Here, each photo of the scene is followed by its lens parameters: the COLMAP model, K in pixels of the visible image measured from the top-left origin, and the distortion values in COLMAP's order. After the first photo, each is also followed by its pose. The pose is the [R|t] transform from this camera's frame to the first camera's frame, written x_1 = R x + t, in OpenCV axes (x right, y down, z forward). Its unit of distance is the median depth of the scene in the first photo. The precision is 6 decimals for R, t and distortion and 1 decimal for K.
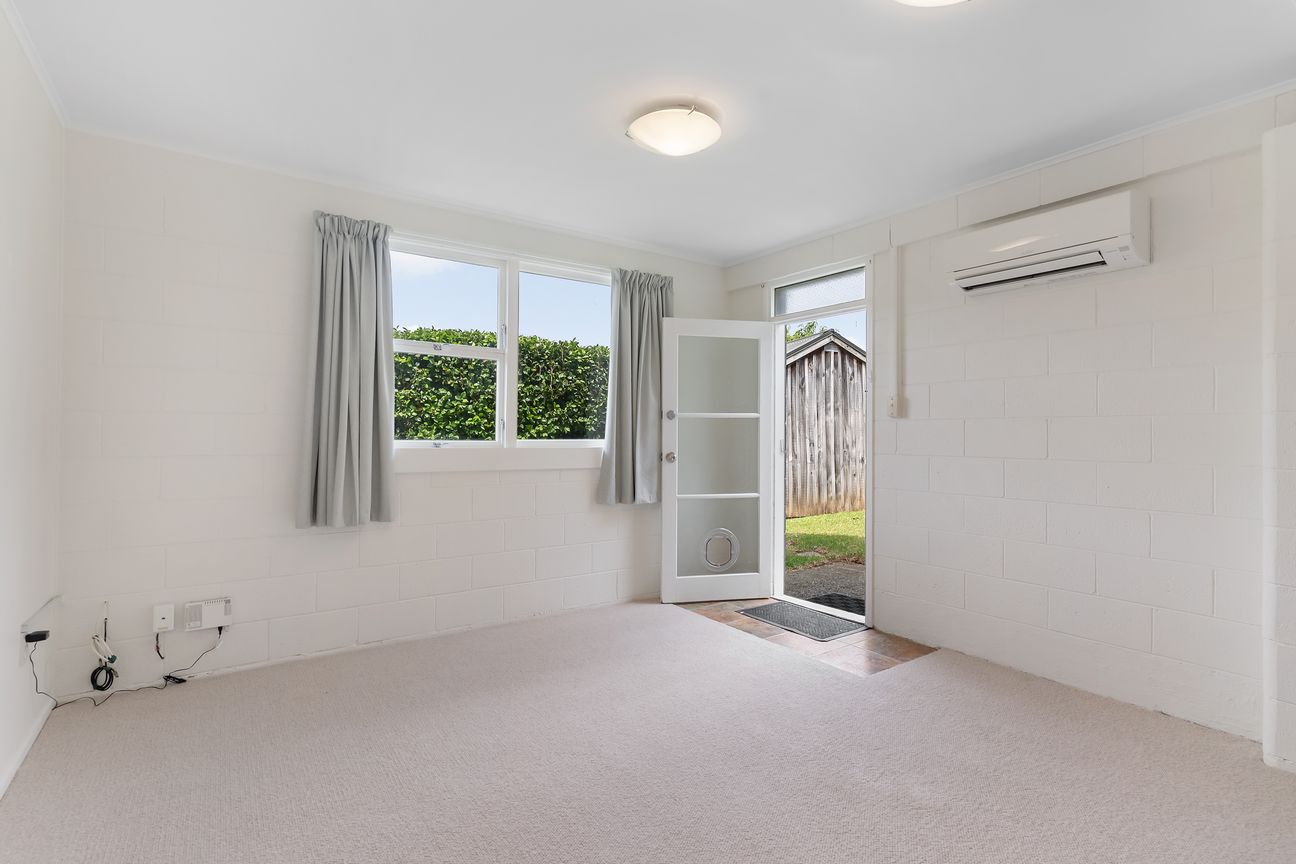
lens RADIAL K [[620.6, 0, 646.8], [0, 620.6, 420.7], [0, 0, 1]] dist [0.006980, 0.000323]
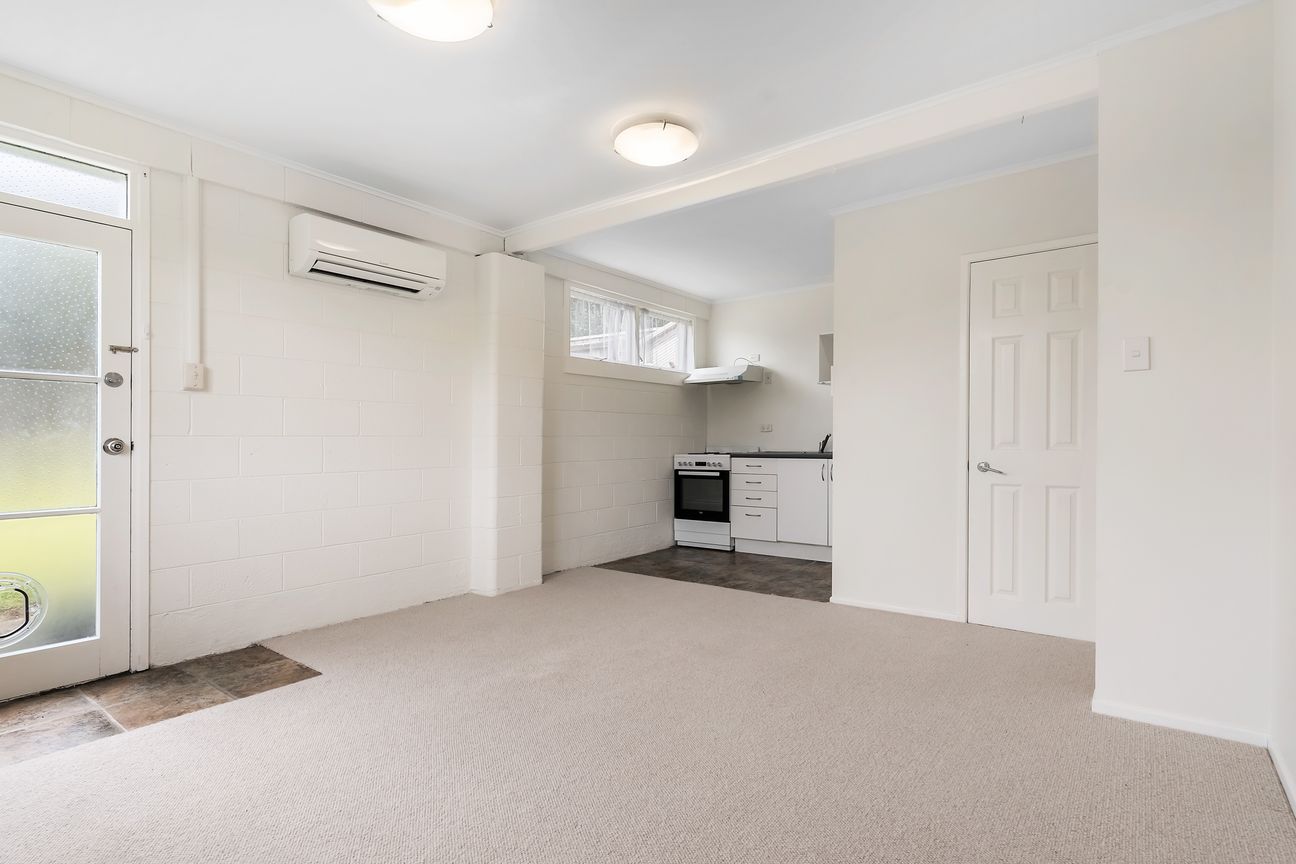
lens RADIAL K [[620.6, 0, 646.8], [0, 620.6, 420.7], [0, 0, 1]] dist [0.006980, 0.000323]
pose [[-0.290397, 0.026230, 0.956547, -0.548300], [-0.020728, 0.999217, -0.033692, 0.051652], [-0.956682, -0.029611, -0.289626, 0.676095]]
